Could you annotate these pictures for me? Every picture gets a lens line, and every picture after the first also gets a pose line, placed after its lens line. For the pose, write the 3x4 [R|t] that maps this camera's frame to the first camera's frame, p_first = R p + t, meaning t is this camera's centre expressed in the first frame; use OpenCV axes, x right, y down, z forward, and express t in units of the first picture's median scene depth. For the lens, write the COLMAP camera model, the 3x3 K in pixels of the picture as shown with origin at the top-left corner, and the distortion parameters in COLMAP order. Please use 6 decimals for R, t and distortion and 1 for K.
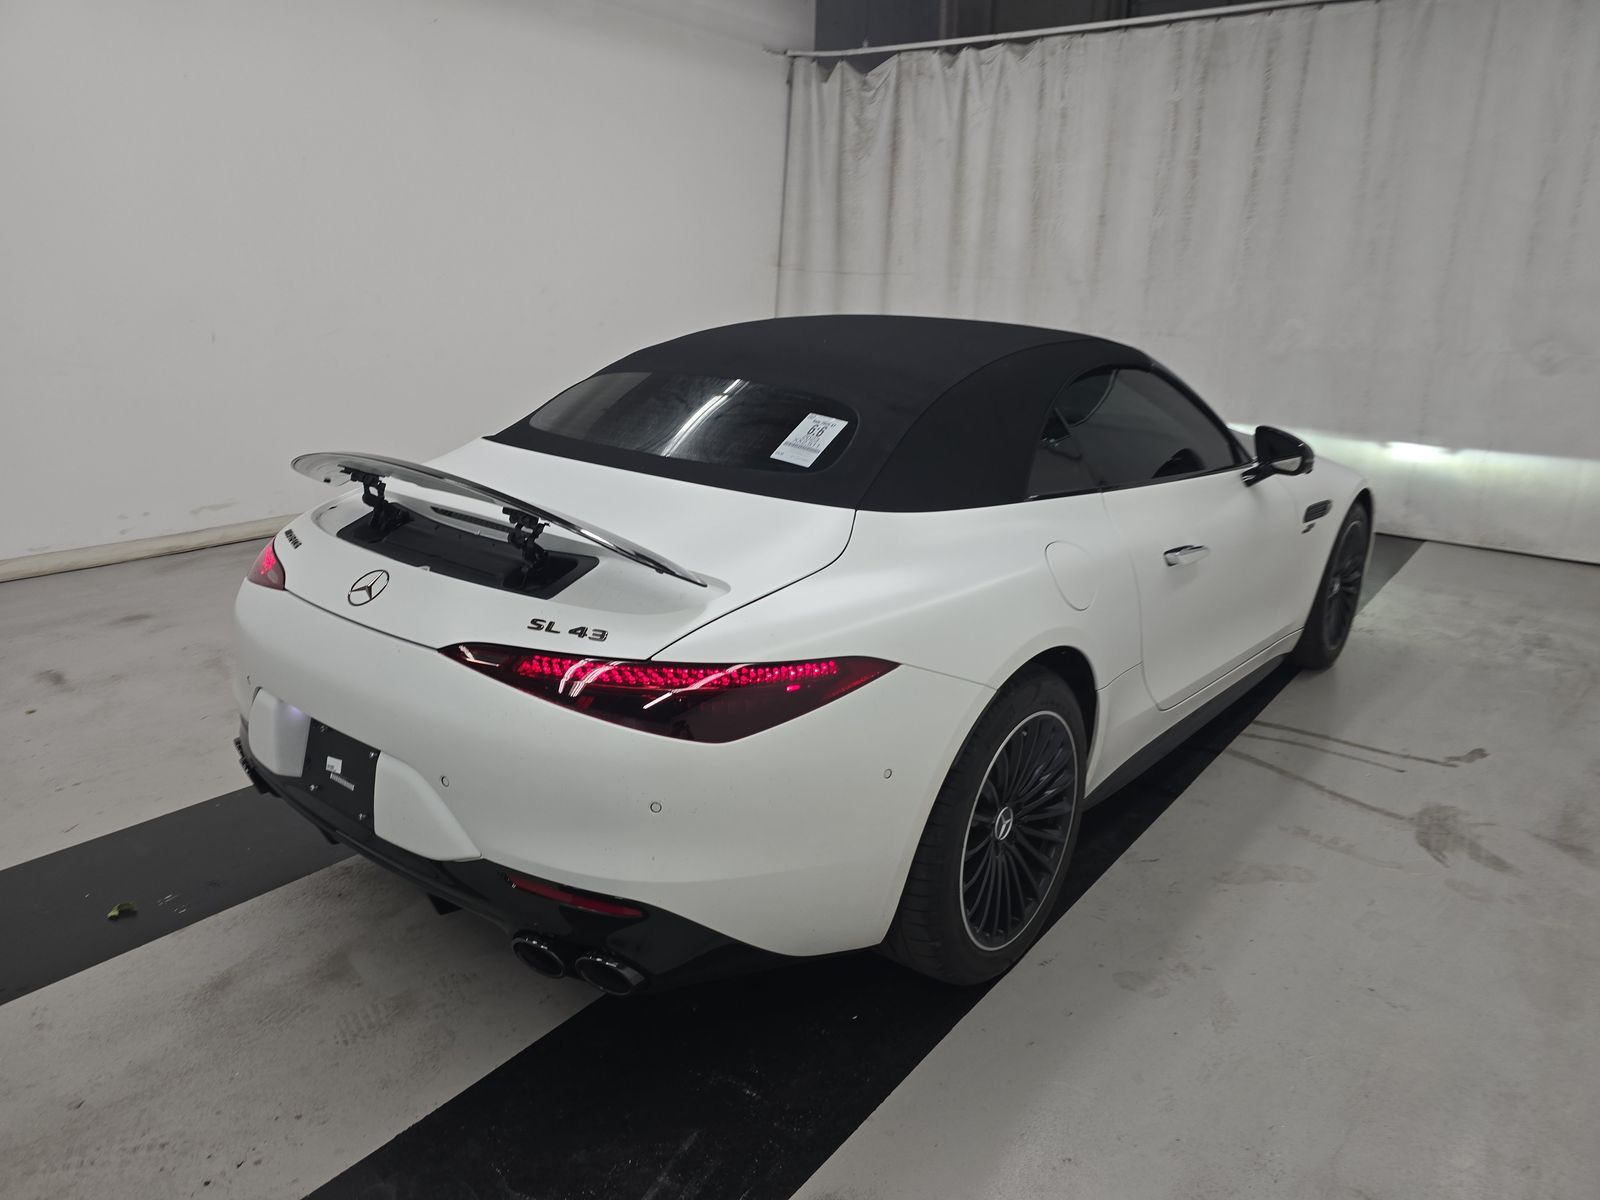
lens RADIAL K [[1076.2, 0, 794.5], [0, 1076.2, 605.5], [0, 0, 1]] dist [0.041091, -0.029943]
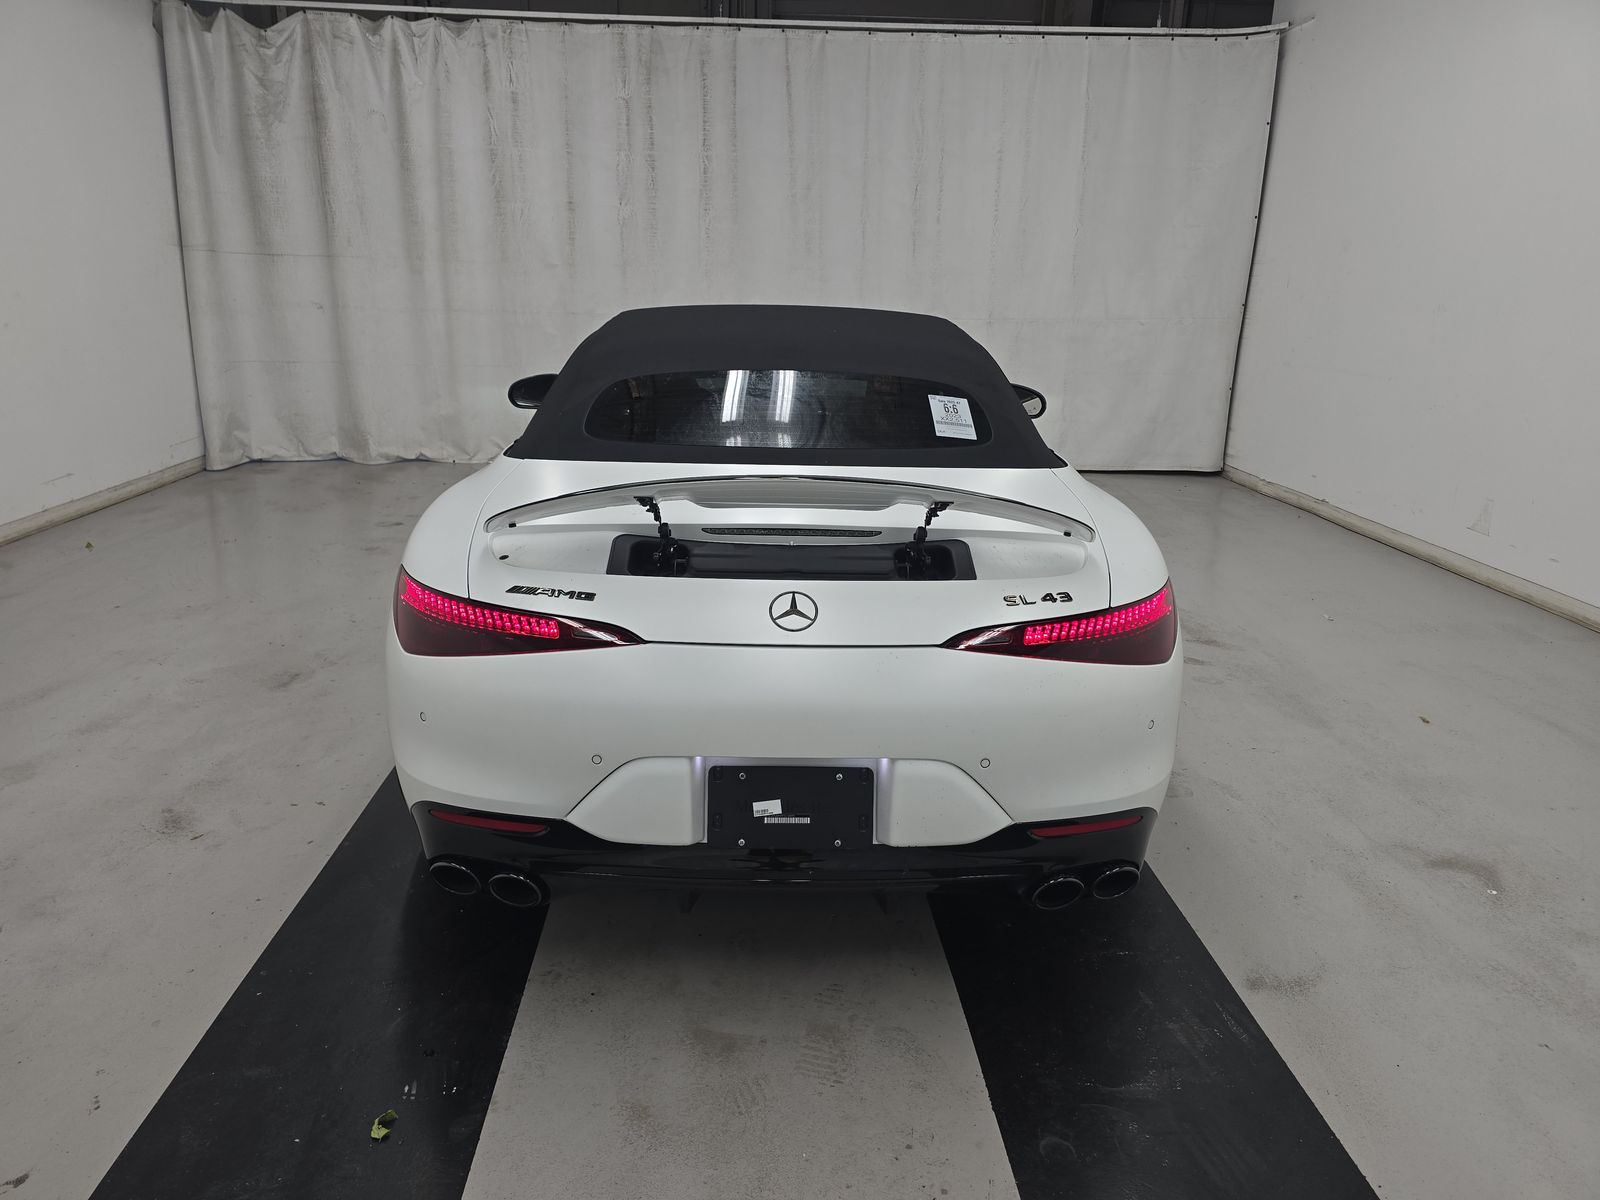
lens RADIAL K [[1076.2, 0, 797.5], [0, 1076.2, 607.4], [0, 0, 1]] dist [0.041091, -0.029943]
pose [[0.761035, -0.203230, 0.616055, -0.262543], [0.190926, 0.977768, 0.086697, -0.027183], [-0.619978, 0.051641, 0.782918, 0.069481]]
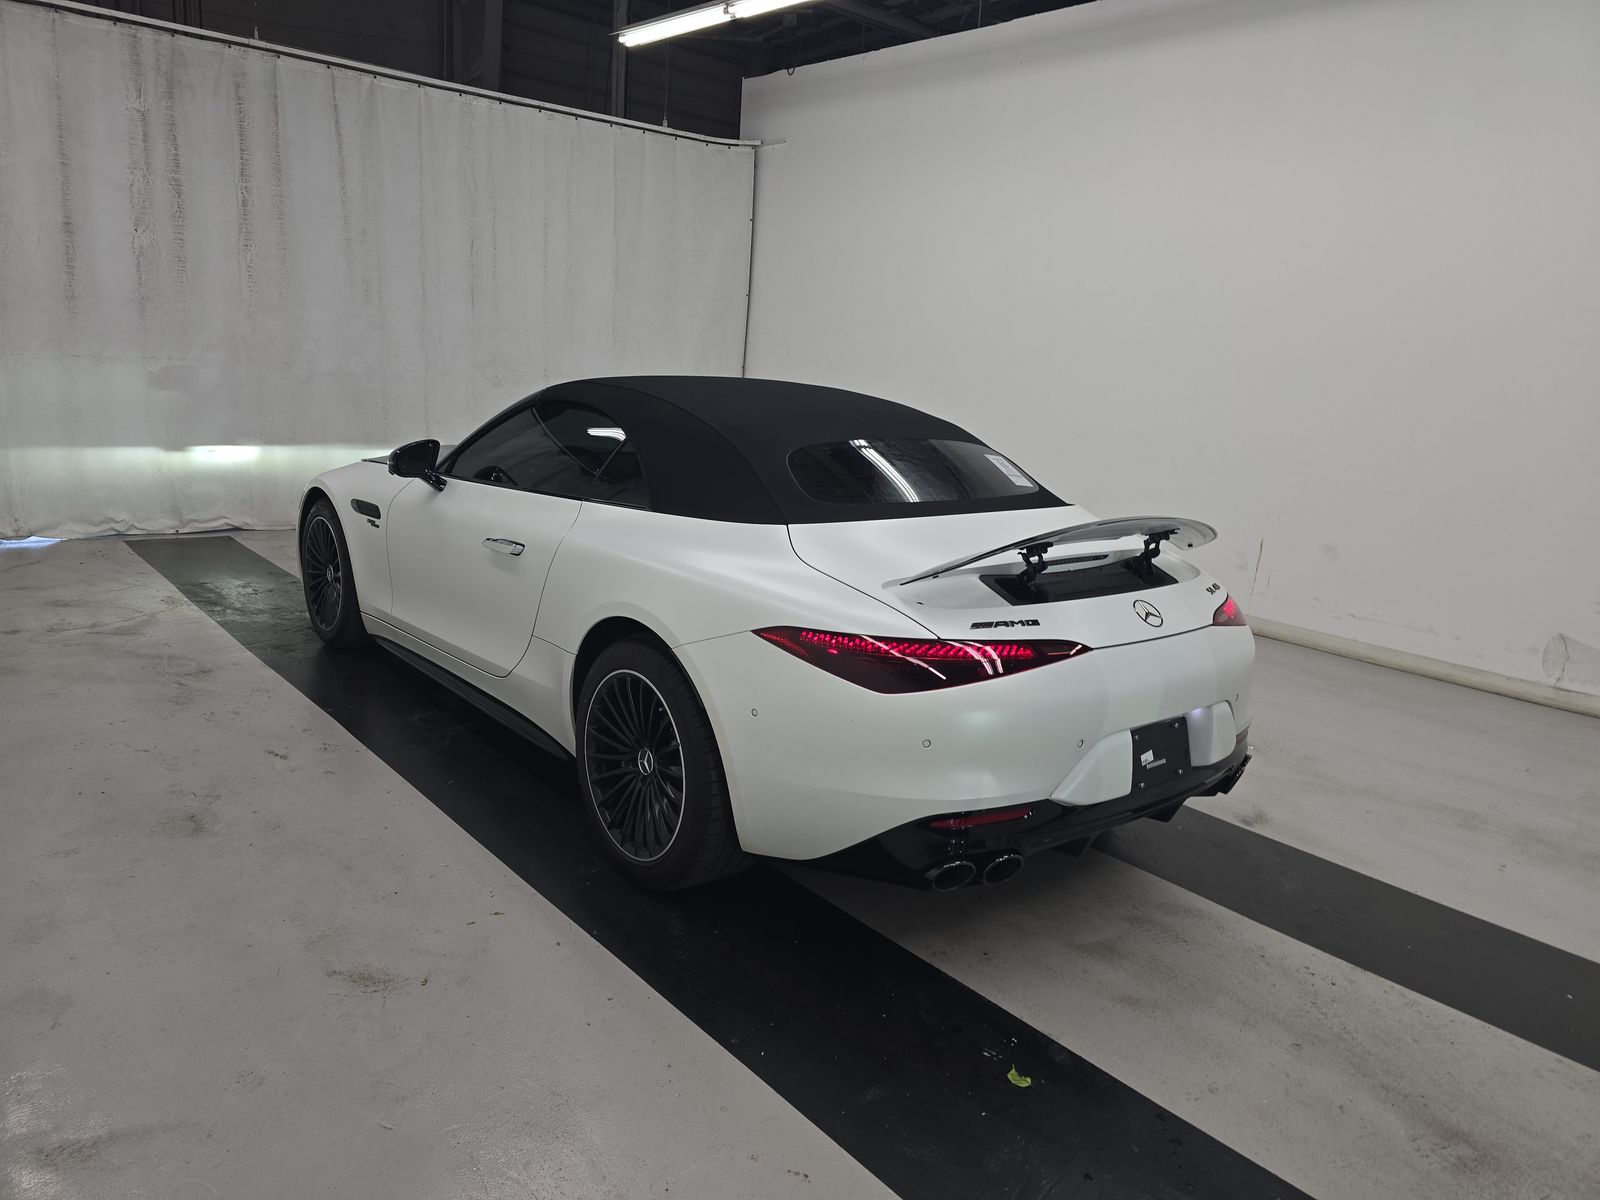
lens RADIAL K [[1076.2, 0, 799.8], [0, 1076.2, 600.9], [0, 0, 1]] dist [0.041091, -0.029943]
pose [[0.199519, -0.239056, 0.950286, -0.471488], [0.232807, 0.953581, 0.191006, -0.104298], [-0.951837, 0.183124, 0.245911, 0.291454]]
